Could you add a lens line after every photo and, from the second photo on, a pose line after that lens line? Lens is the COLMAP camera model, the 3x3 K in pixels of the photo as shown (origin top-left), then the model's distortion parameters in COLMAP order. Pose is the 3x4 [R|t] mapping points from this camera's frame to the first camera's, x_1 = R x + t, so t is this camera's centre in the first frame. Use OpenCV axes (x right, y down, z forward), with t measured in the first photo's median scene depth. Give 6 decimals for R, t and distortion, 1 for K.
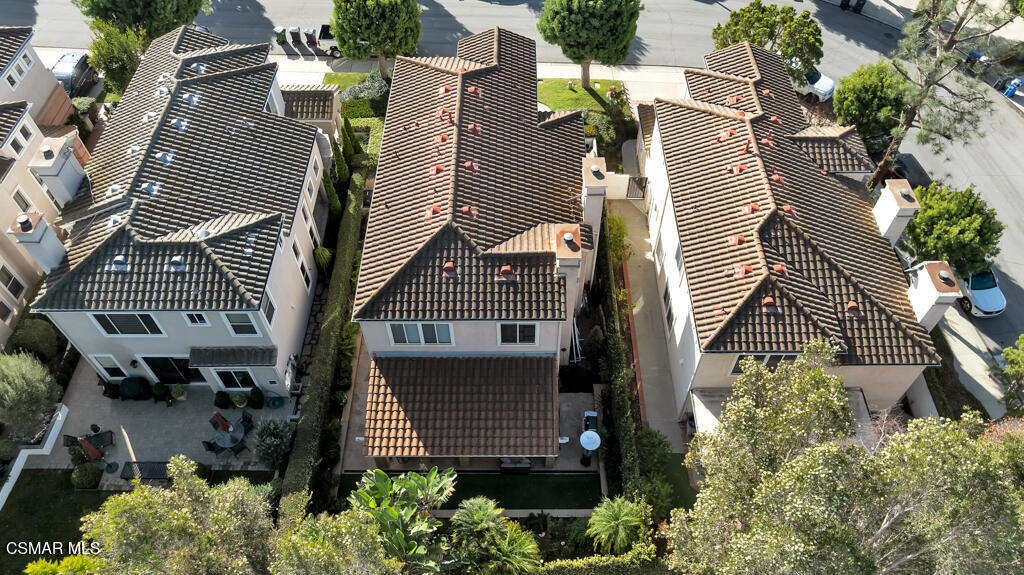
lens RADIAL K [[729.2, 0, 512.6], [0, 729.2, 273.6], [0, 0, 1]] dist [-0.034435, 0.045168]
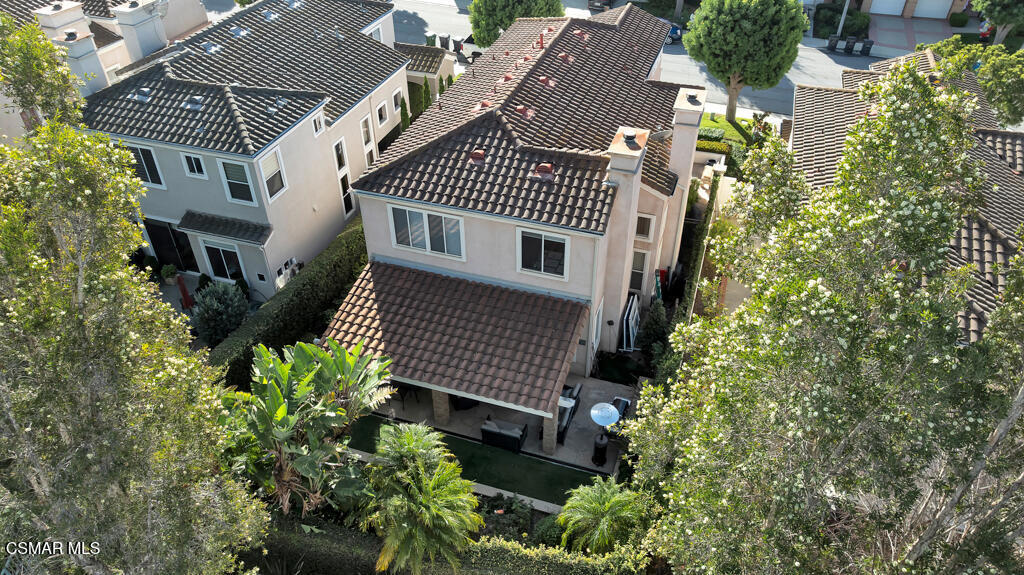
lens RADIAL K [[729.2, 0, 512.6], [0, 729.2, 273.6], [0, 0, 1]] dist [-0.034435, 0.045168]
pose [[0.949081, 0.193429, -0.248657, 0.167713], [-0.247119, 0.946658, -0.206811, 0.261774], [0.195390, 0.257728, 0.946255, 0.264731]]
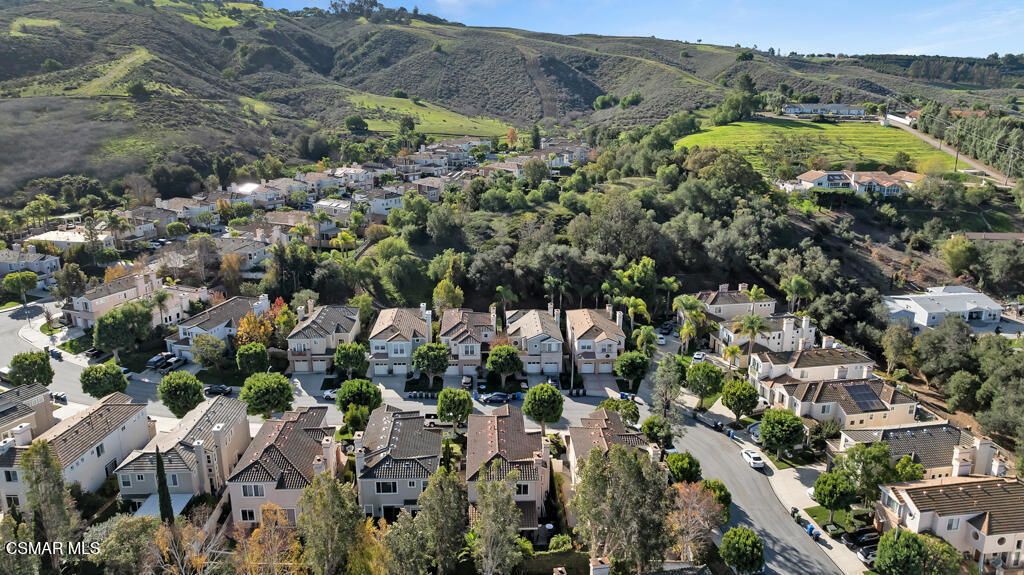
lens RADIAL K [[729.2, 0, 512.6], [0, 729.2, 273.6], [0, 0, 1]] dist [-0.034435, 0.045168]
pose [[0.999038, -0.001276, 0.043837, -0.151800], [0.026942, 0.806568, -0.590527, 1.068783], [-0.034604, 0.591140, 0.805826, -1.786979]]
